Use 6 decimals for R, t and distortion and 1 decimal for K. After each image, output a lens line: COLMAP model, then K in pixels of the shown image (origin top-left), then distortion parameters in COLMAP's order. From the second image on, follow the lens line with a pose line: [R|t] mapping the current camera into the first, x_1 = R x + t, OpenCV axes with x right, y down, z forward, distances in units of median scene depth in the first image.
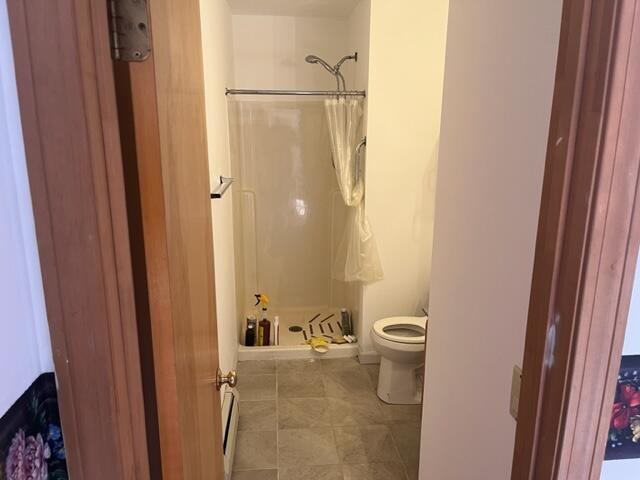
lens RADIAL K [[478.9, 0, 322.1], [0, 478.9, 242.8], [0, 0, 1]] dist [0.077508, -0.111181]
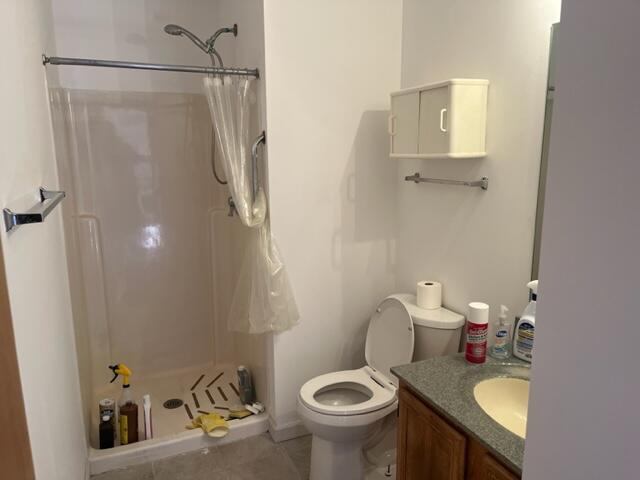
lens RADIAL K [[478.9, 0, 322.1], [0, 478.9, 242.8], [0, 0, 1]] dist [0.077508, -0.111181]
pose [[0.949937, -0.068695, 0.304798, -0.054215], [0.083674, 0.995830, -0.036341, -0.016860], [-0.301030, 0.060025, 0.951724, 0.261838]]
